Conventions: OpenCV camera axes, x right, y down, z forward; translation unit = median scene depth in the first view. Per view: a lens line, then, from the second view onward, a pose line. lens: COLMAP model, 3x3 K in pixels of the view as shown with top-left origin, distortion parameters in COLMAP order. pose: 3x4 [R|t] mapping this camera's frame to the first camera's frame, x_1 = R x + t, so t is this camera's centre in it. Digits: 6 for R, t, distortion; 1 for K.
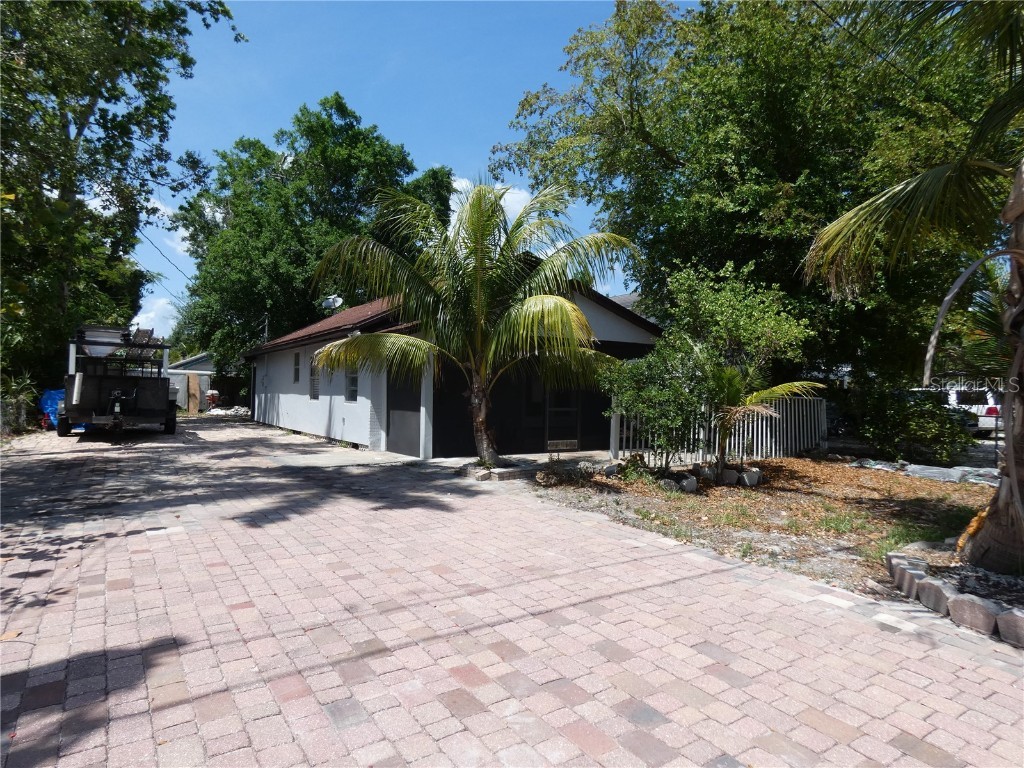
lens RADIAL K [[612.8, 0, 514.4], [0, 612.8, 382.6], [0, 0, 1]] dist [-0.001300, -0.000365]
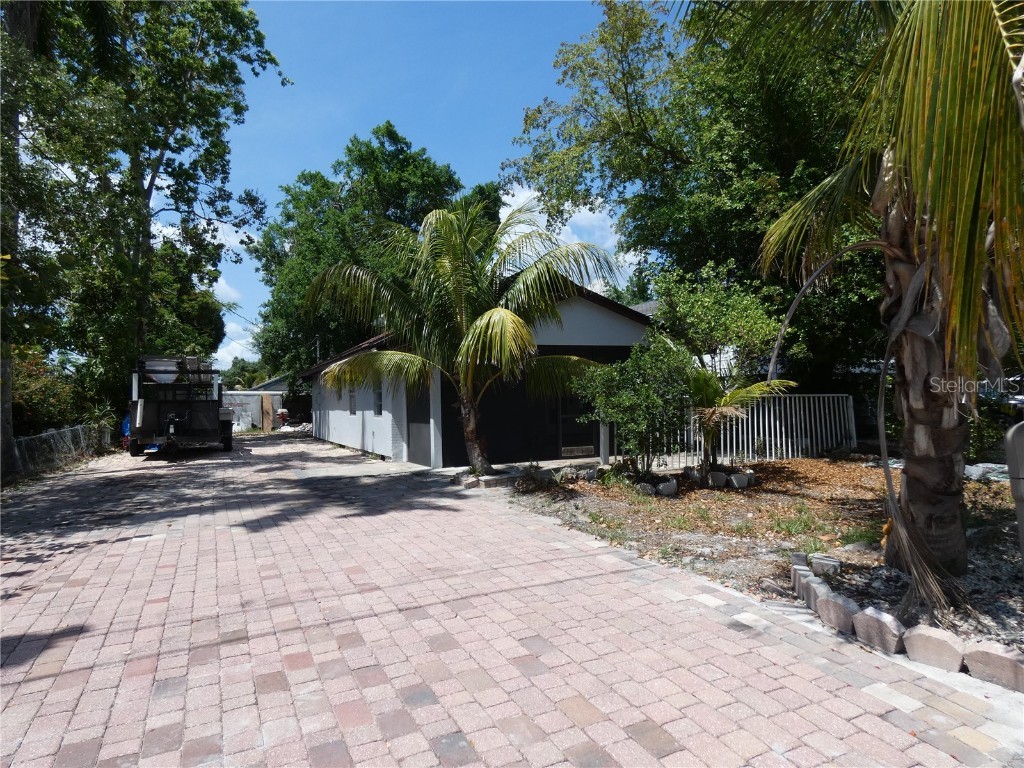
lens RADIAL K [[612.8, 0, 508.7], [0, 612.8, 382.4], [0, 0, 1]] dist [-0.001300, -0.000365]
pose [[0.989667, -0.043150, -0.136735, 0.115414], [0.041323, 0.999015, -0.016174, 0.000006], [0.137299, 0.010357, 0.990476, -0.016593]]
